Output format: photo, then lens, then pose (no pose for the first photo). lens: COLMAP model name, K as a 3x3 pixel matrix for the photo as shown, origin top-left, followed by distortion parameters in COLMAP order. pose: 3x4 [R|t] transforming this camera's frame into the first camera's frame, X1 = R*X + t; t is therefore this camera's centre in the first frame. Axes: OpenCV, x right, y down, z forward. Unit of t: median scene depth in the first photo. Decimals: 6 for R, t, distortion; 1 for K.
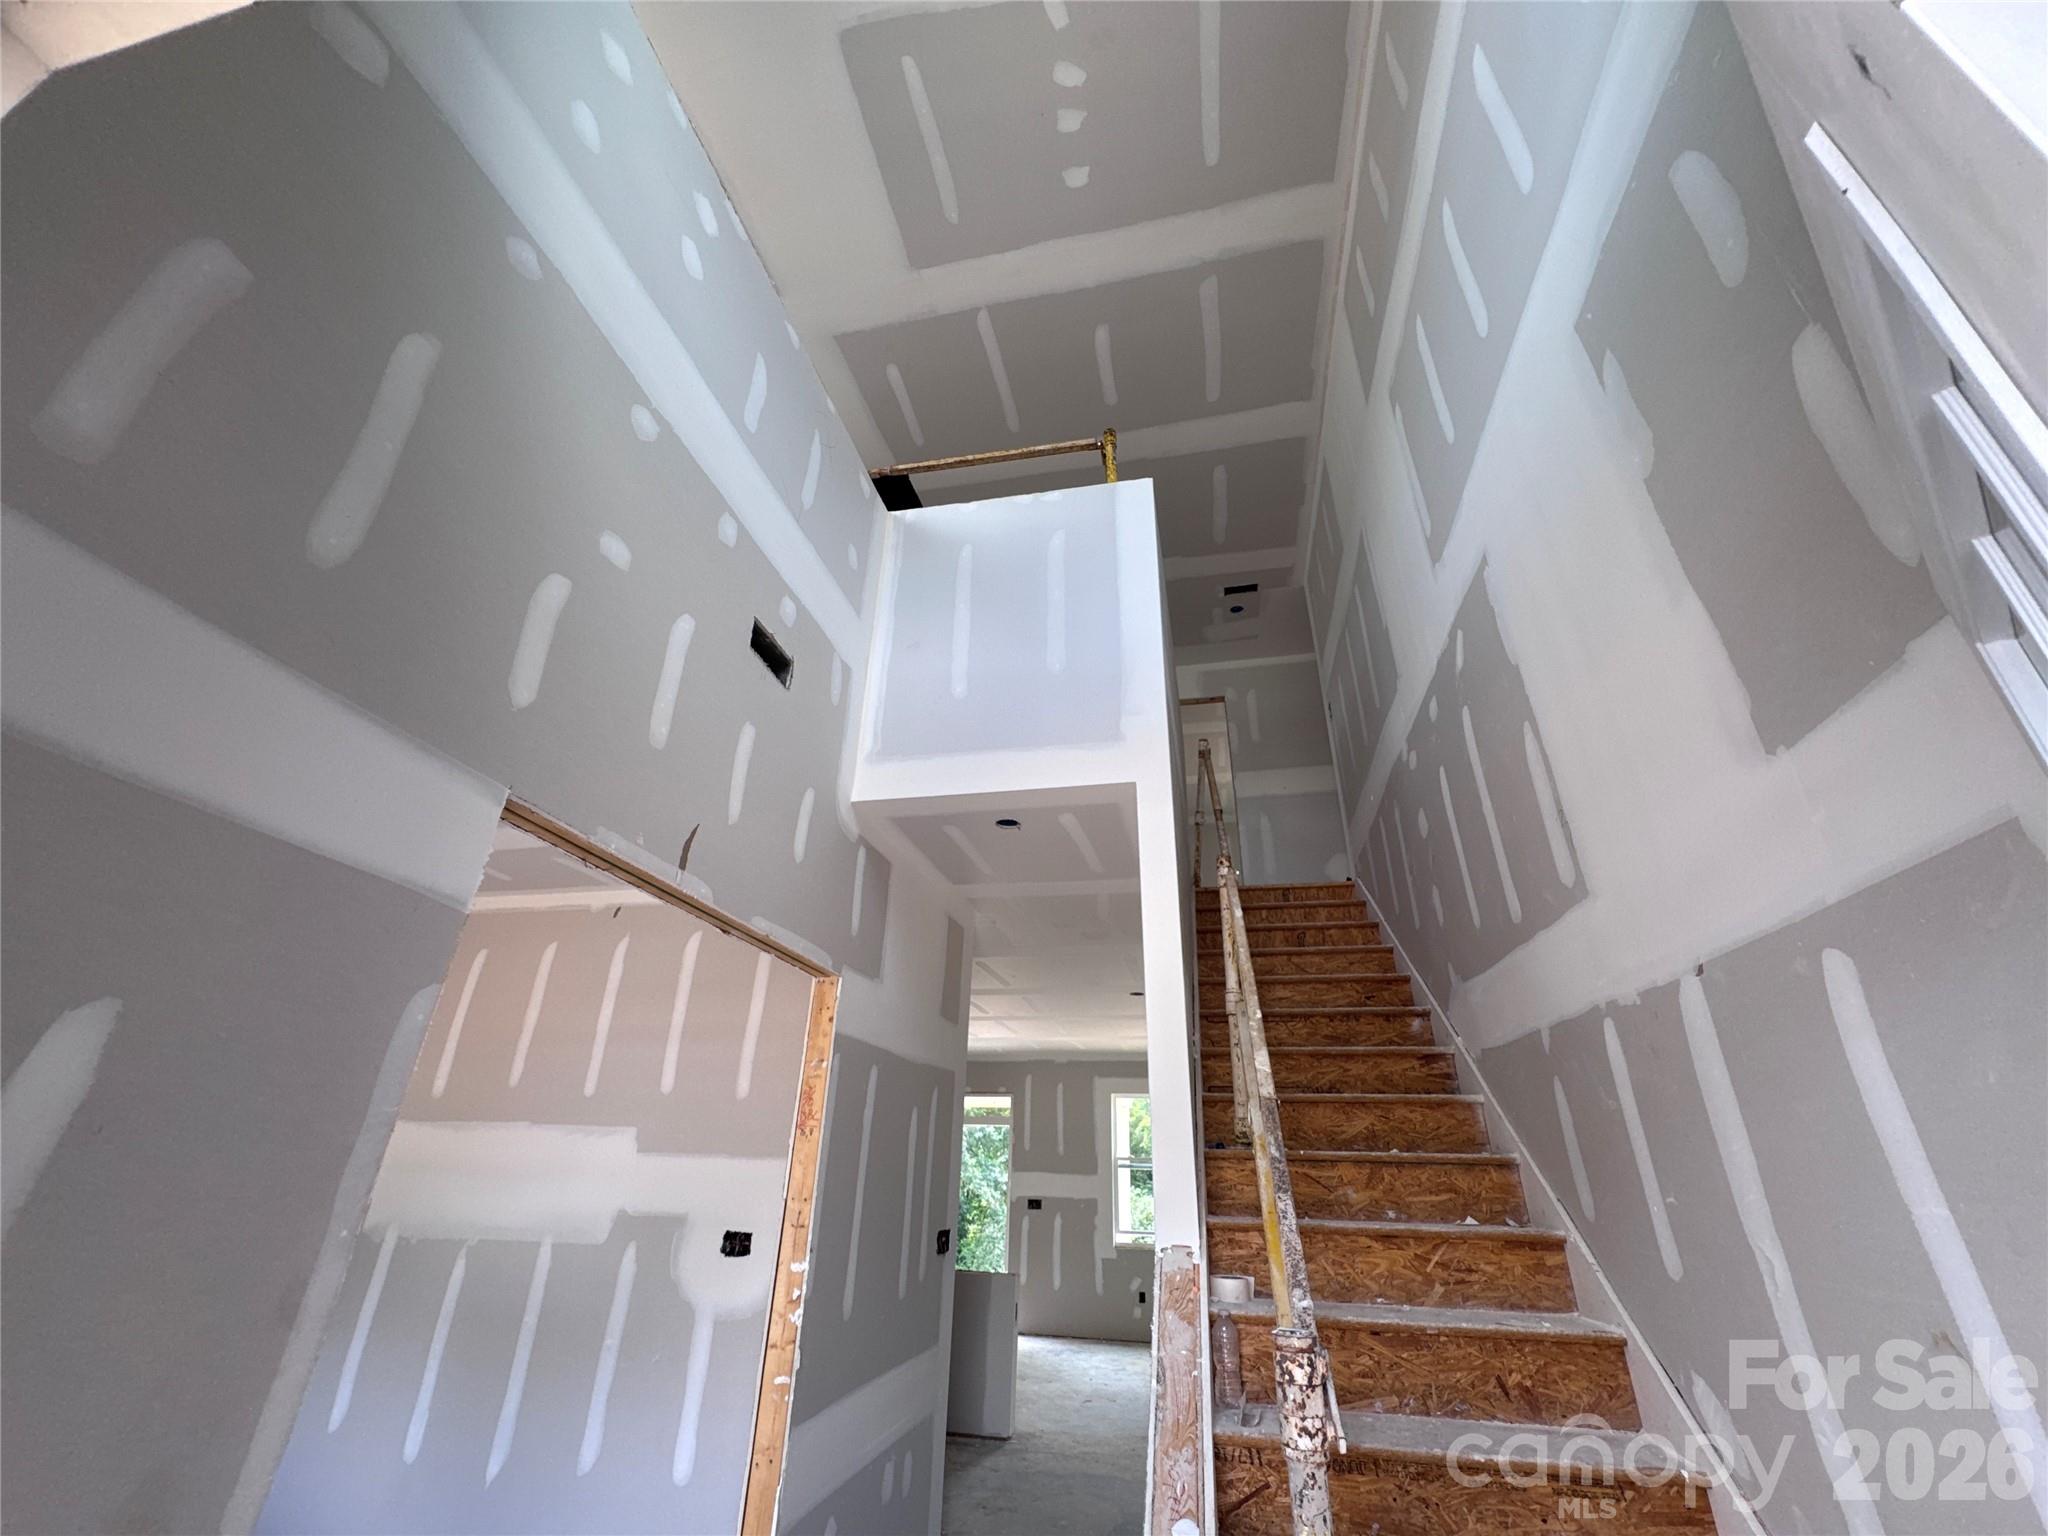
lens RADIAL K [[820.8, 0, 1023.9], [0, 820.8, 765.3], [0, 0, 1]] dist [-0.006276, 0.000591]
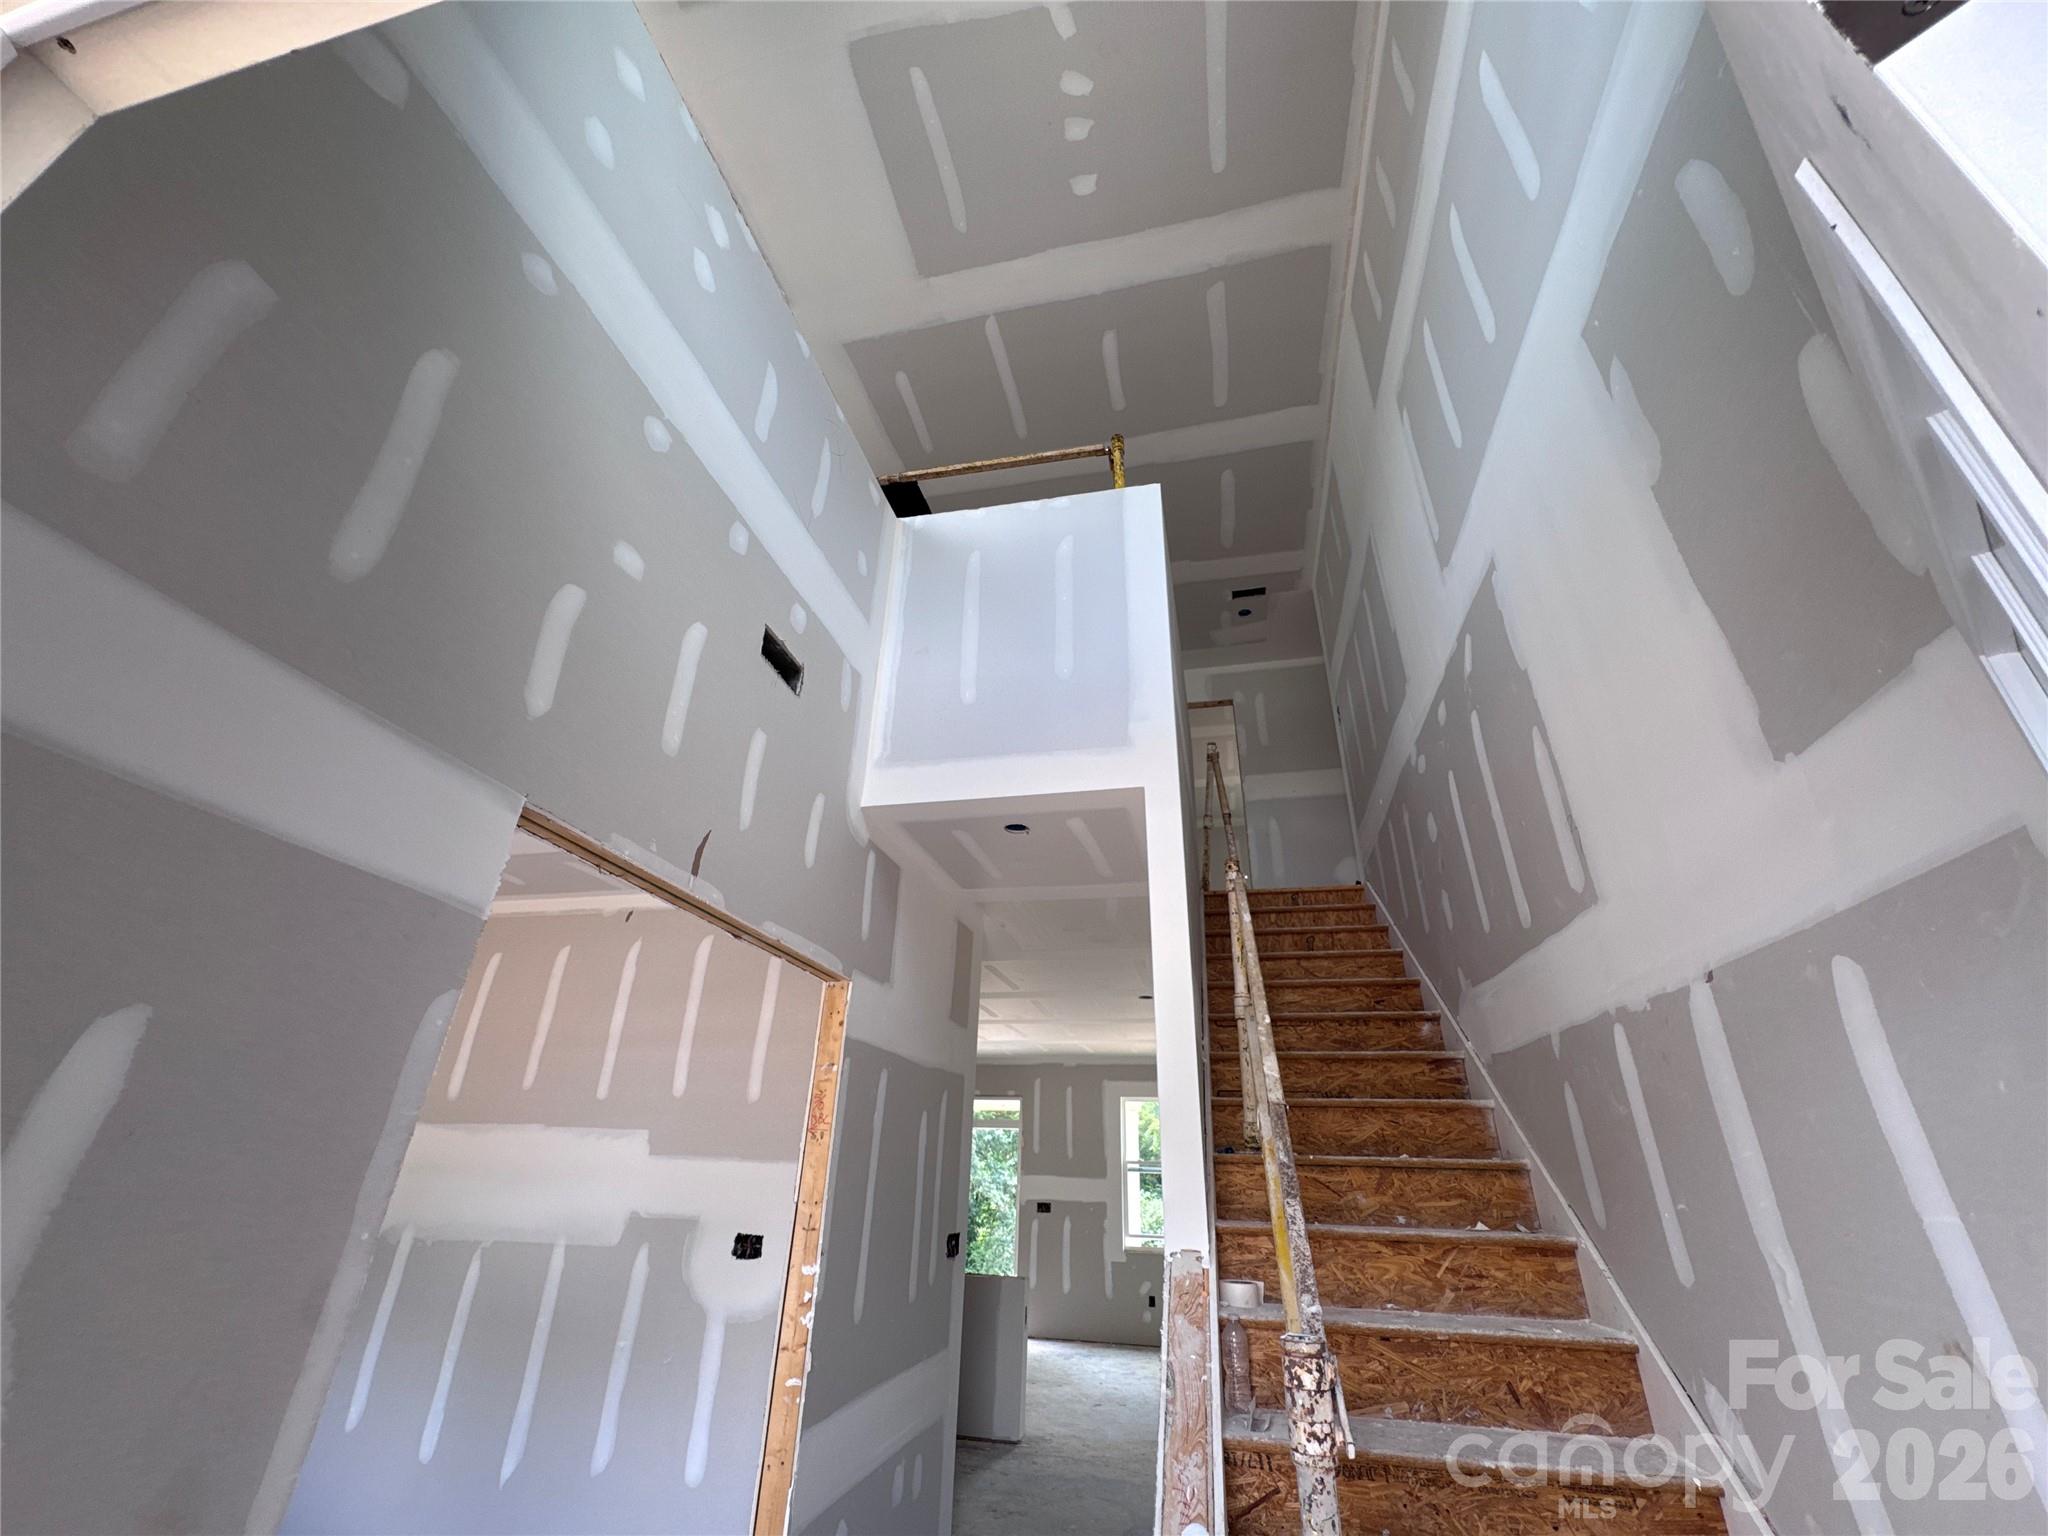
lens RADIAL K [[820.8, 0, 1023.5], [0, 820.8, 765.3], [0, 0, 1]] dist [-0.006276, 0.000591]
pose [[0.999943, -0.001915, -0.010509, -0.000559], [0.001883, 0.999994, -0.003060, -0.004035], [0.010515, 0.003040, 0.999940, -0.005595]]
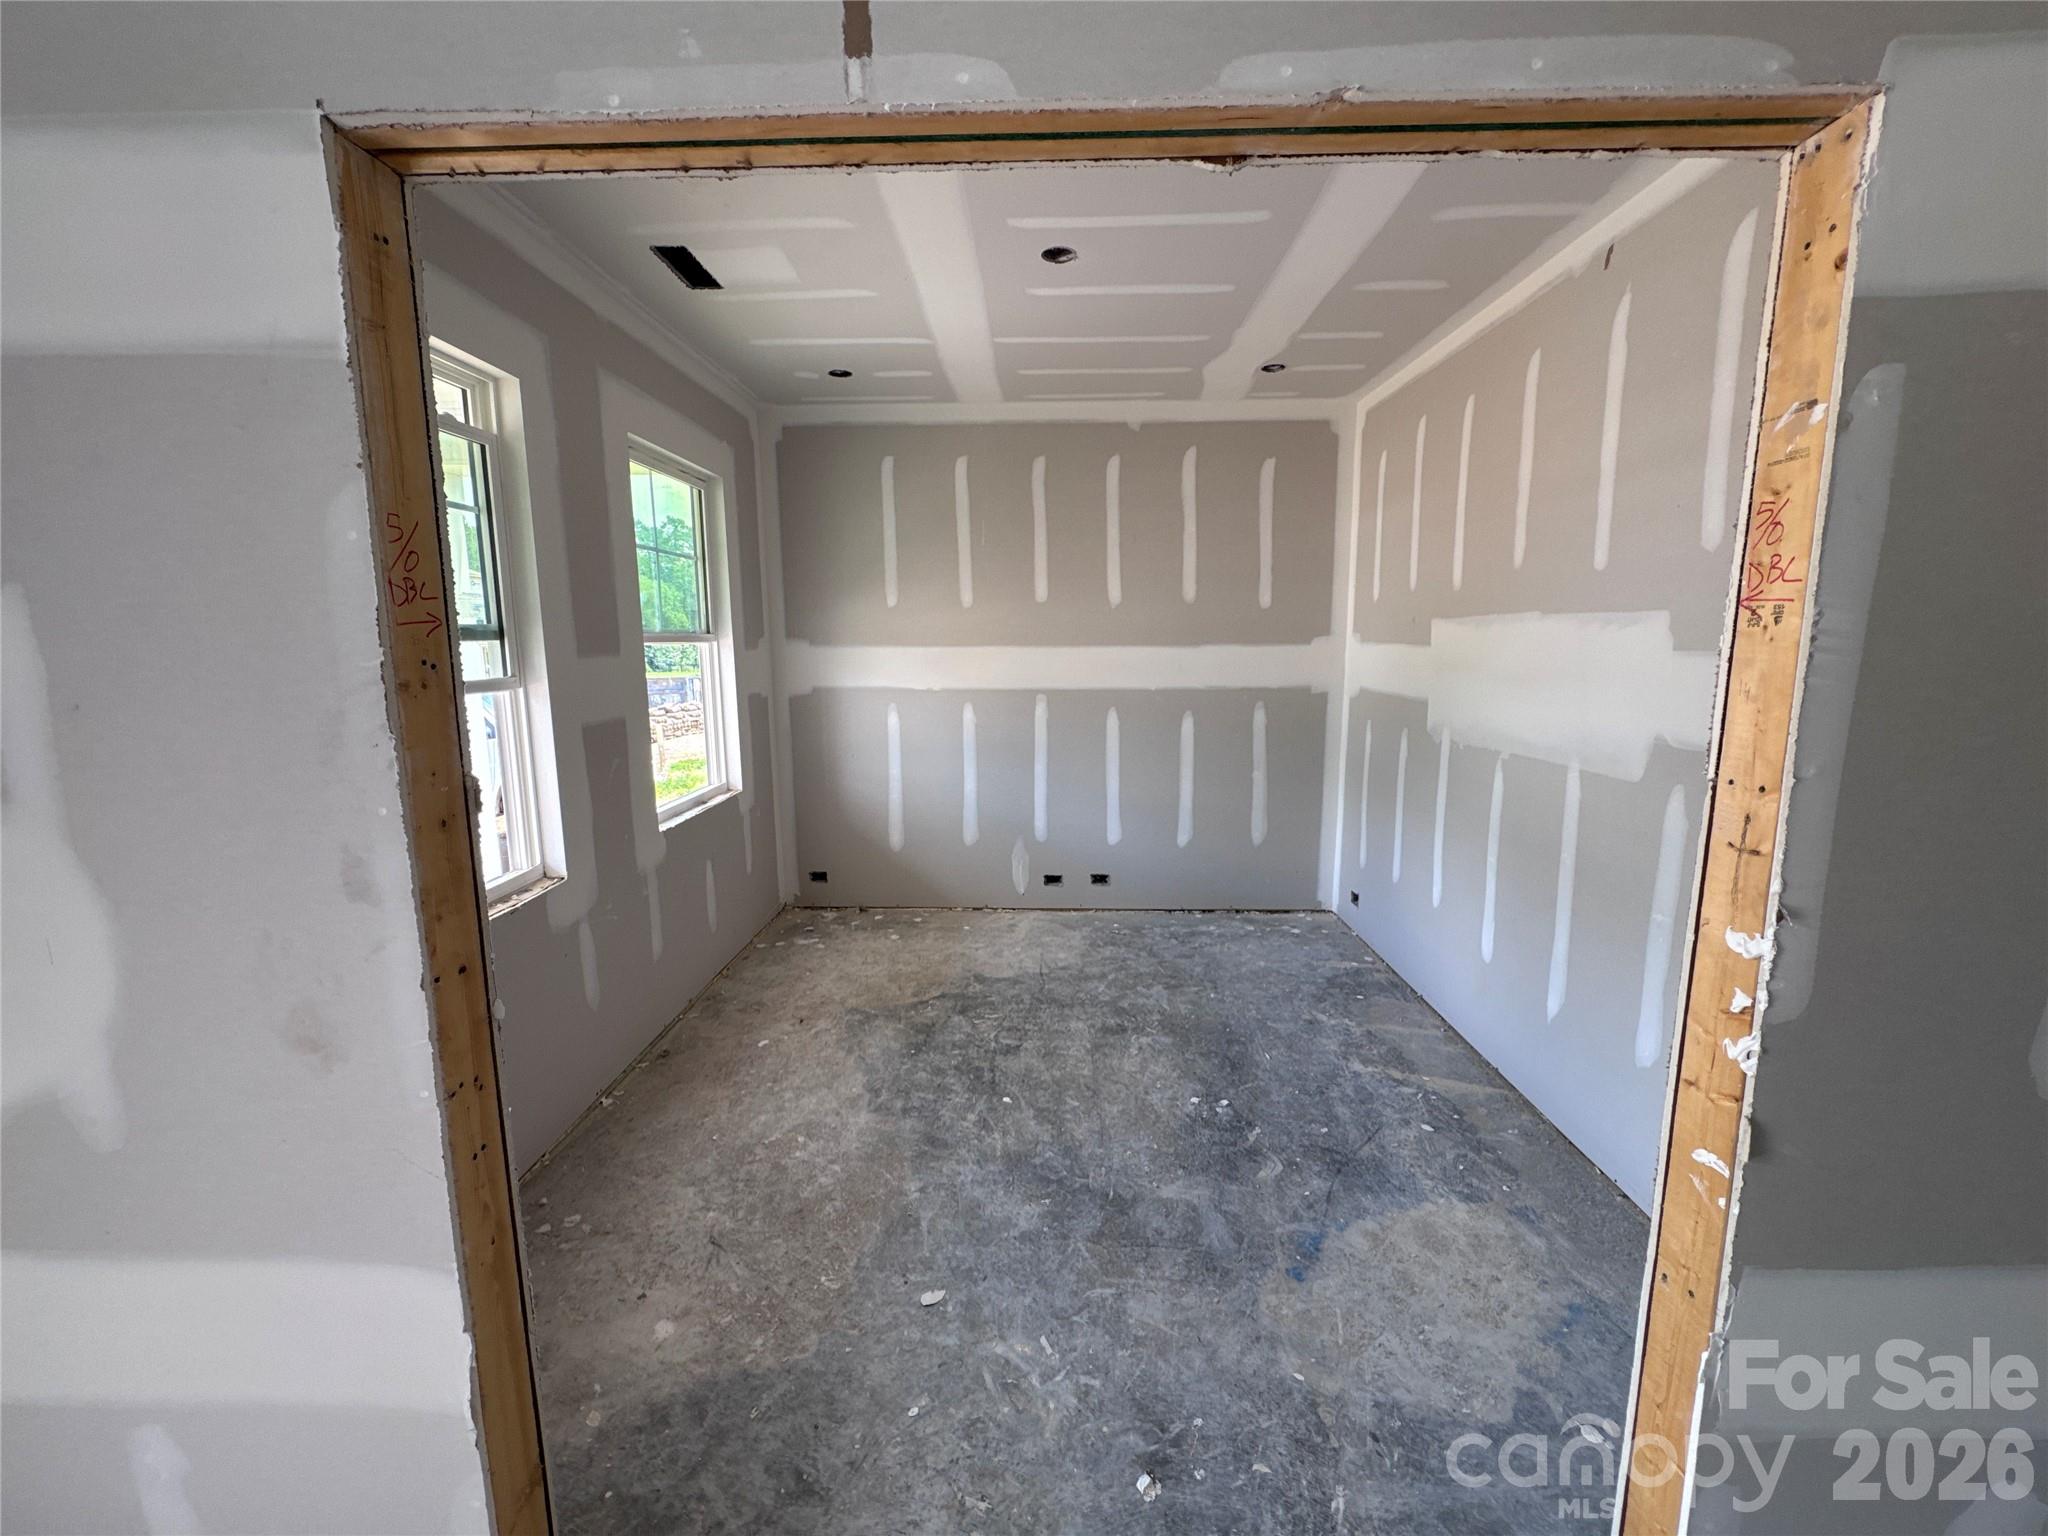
lens RADIAL K [[820.8, 0, 1026.6], [0, 820.8, 765.6], [0, 0, 1]] dist [-0.006276, 0.000591]
pose [[0.190092, 0.125563, -0.973704, 0.021617], [0.450788, 0.869895, 0.200182, 0.318011], [0.872156, -0.476986, 0.108758, 0.717019]]
